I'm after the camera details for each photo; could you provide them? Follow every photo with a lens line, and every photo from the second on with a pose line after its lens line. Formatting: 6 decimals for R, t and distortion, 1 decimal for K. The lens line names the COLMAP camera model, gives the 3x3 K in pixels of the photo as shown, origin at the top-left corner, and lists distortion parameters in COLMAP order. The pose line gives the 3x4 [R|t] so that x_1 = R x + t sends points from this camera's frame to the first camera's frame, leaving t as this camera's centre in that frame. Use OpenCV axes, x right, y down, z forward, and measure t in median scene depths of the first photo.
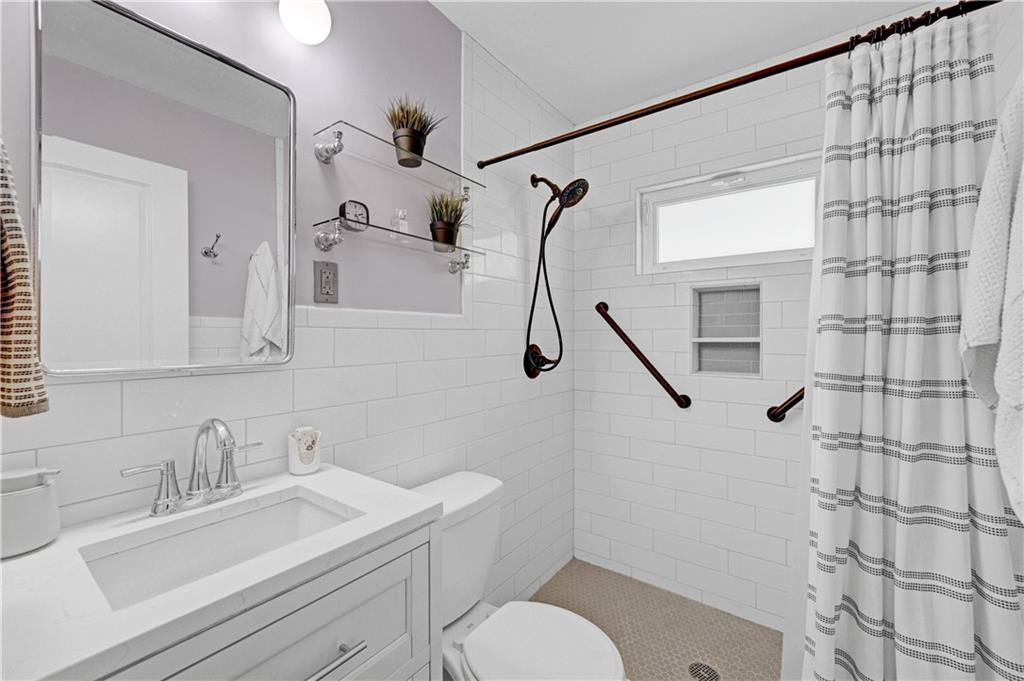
lens RADIAL K [[417.2, 0, 508.5], [0, 417.2, 342.3], [0, 0, 1]] dist [-0.000813, 0.000338]
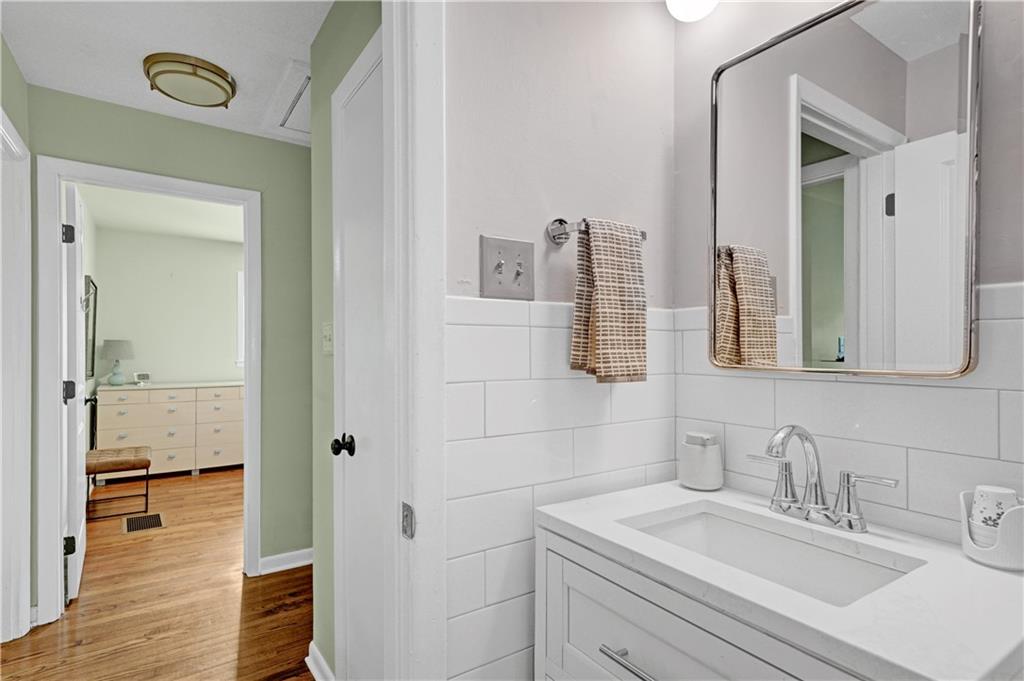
lens RADIAL K [[513.1, 0, 512.0], [0, 513.1, 340.5], [0, 0, 1]] dist [0.003900, 0.000172]
pose [[-0.319935, 0.000922, -0.947439, 0.598820], [0.000558, 1.000000, 0.000785, -0.017029], [0.947439, -0.000277, -0.319935, 0.763237]]
